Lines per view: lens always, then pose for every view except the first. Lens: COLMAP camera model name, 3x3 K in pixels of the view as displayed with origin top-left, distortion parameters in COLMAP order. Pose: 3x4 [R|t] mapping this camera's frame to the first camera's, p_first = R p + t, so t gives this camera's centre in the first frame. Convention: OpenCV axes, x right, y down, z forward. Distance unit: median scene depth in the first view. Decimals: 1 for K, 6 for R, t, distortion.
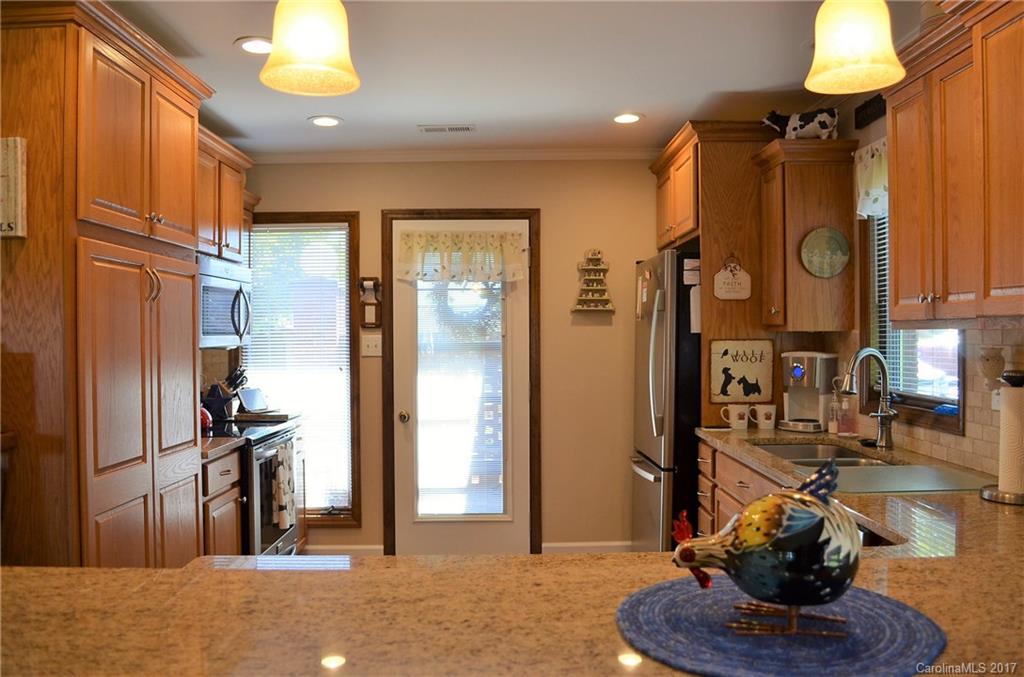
lens RADIAL K [[801.1, 0, 518.6], [0, 801.1, 341.3], [0, 0, 1]] dist [-0.080991, 0.006253]
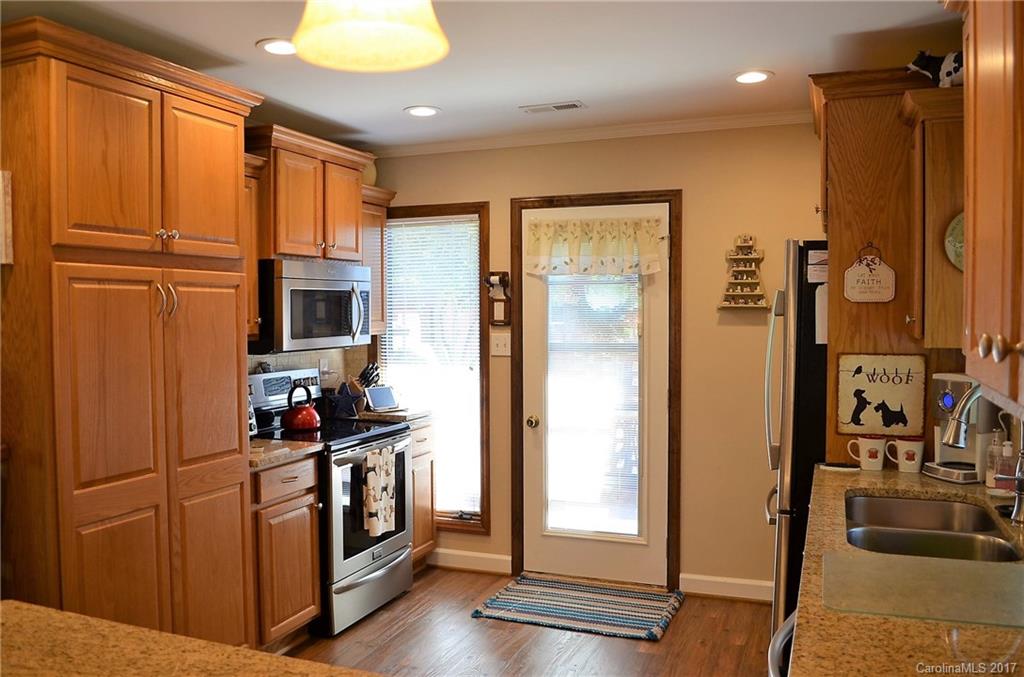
lens RADIAL K [[824.0, 0, 516.5], [0, 824.0, 340.5], [0, 0, 1]] dist [-0.079146, 0.006828]
pose [[0.927092, 0.016564, -0.374467, 0.243100], [-0.004544, 0.999446, 0.032959, -0.039140], [0.374805, -0.028855, 0.926654, 0.136602]]
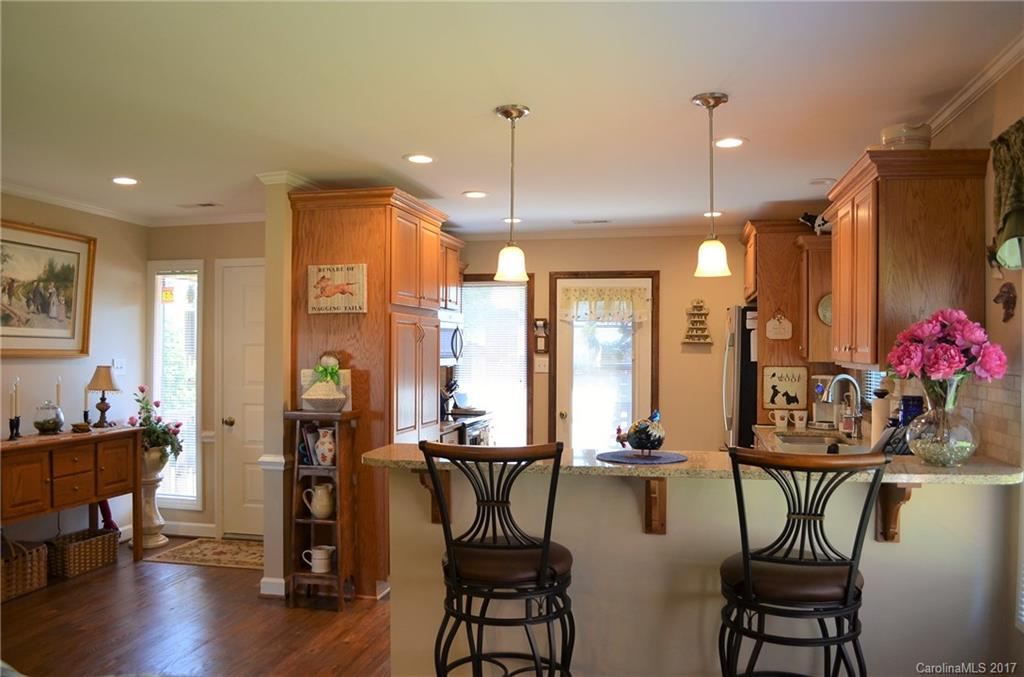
lens RADIAL K [[801.1, 0, 518.6], [0, 801.1, 341.3], [0, 0, 1]] dist [-0.080991, 0.006253]
pose [[0.975373, 0.009822, -0.220344, 0.119900], [-0.013513, 0.999792, -0.015253, -0.019240], [0.220149, 0.017854, 0.975303, -0.540718]]
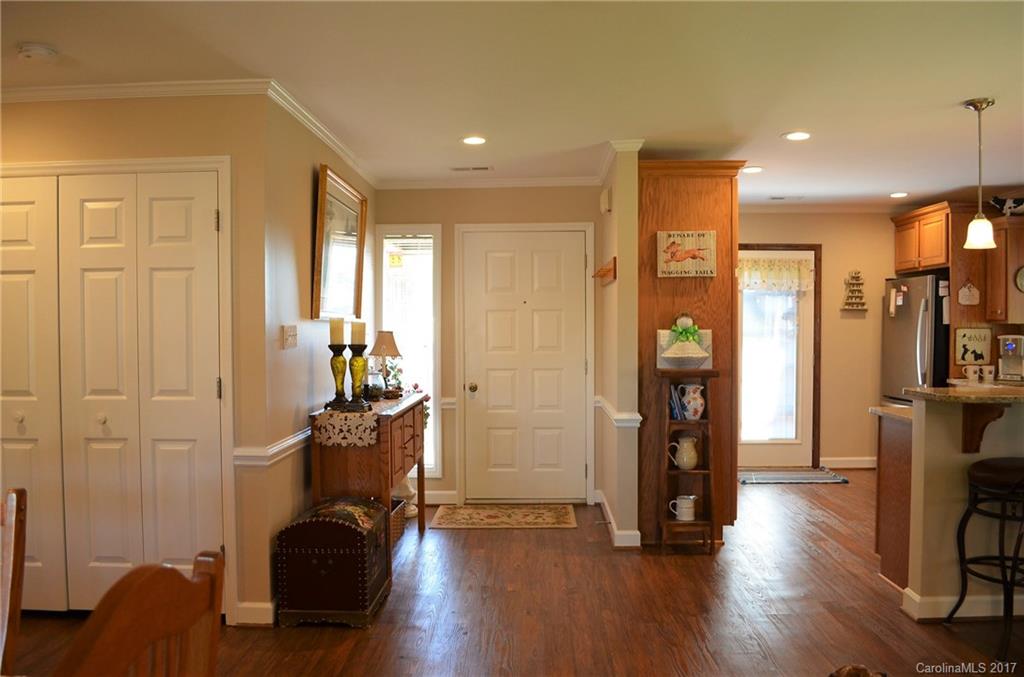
lens RADIAL K [[801.1, 0, 518.6], [0, 801.1, 341.3], [0, 0, 1]] dist [-0.080991, 0.006253]
pose [[0.999282, 0.007243, -0.037185, -0.632168], [-0.006833, 0.999915, 0.011149, 0.014153], [0.037263, -0.010887, 0.999246, -0.713353]]
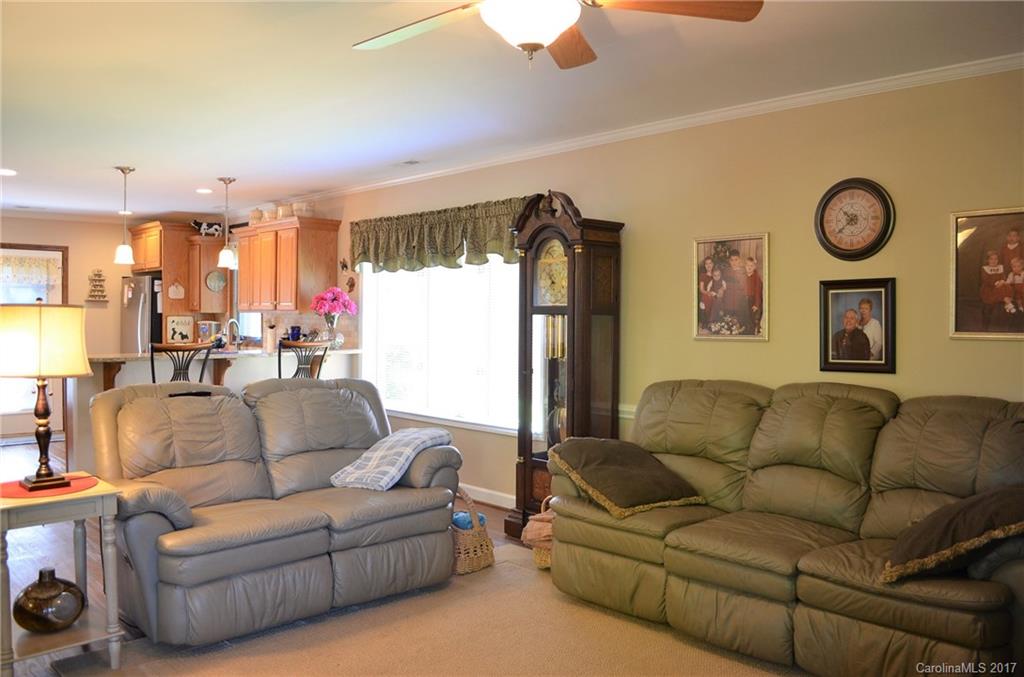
lens RADIAL K [[801.1, 0, 518.6], [0, 801.1, 341.3], [0, 0, 1]] dist [-0.080991, 0.006253]
pose [[0.732115, -0.009443, 0.681115, -0.564654], [-0.006696, 0.999756, 0.021058, 0.016874], [-0.681148, -0.019978, 0.731873, -1.357848]]
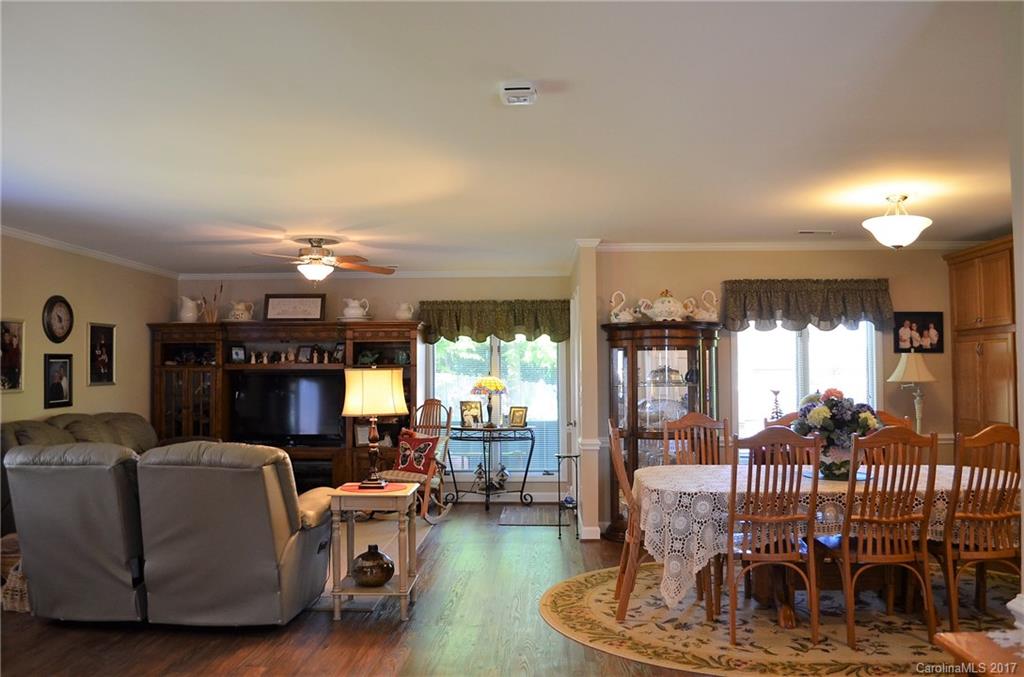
lens RADIAL K [[801.1, 0, 518.6], [0, 801.1, 341.3], [0, 0, 1]] dist [-0.080991, 0.006253]
pose [[-0.998302, 0.018495, 0.055229, -0.674540], [0.016798, 0.999377, -0.031036, -0.000595], [-0.055769, -0.030055, -0.997991, 0.713600]]
